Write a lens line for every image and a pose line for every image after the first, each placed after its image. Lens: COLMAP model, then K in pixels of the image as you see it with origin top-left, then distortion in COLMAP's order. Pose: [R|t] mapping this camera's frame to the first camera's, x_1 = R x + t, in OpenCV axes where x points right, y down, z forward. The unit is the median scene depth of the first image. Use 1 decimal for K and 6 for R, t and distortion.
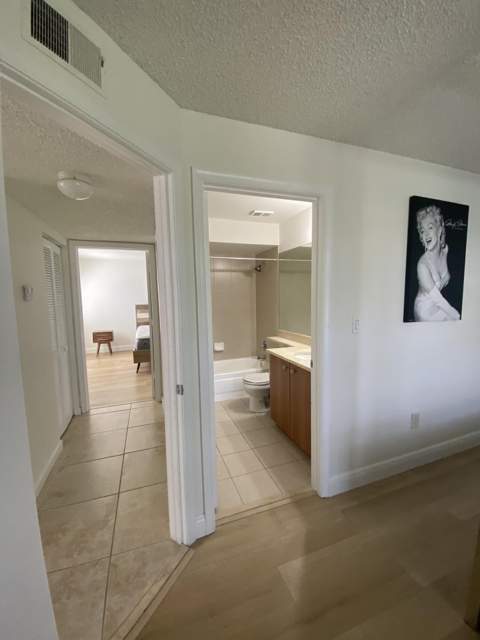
lens RADIAL K [[257.9, 0, 241.7], [0, 257.9, 322.8], [0, 0, 1]] dist [0.046223, -0.029761]
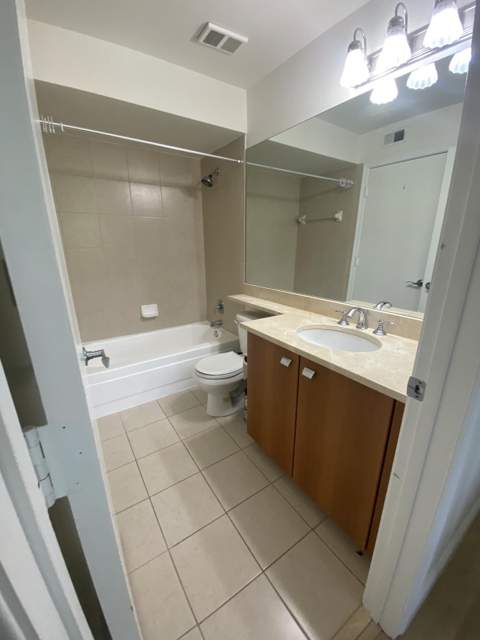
lens RADIAL K [[257.9, 0, 241.7], [0, 257.9, 322.8], [0, 0, 1]] dist [0.046223, -0.029761]
pose [[0.968442, -0.050912, 0.243983, -0.031481], [0.002596, 0.980921, 0.194387, -0.002374], [-0.249225, -0.187620, 0.950098, 0.425994]]
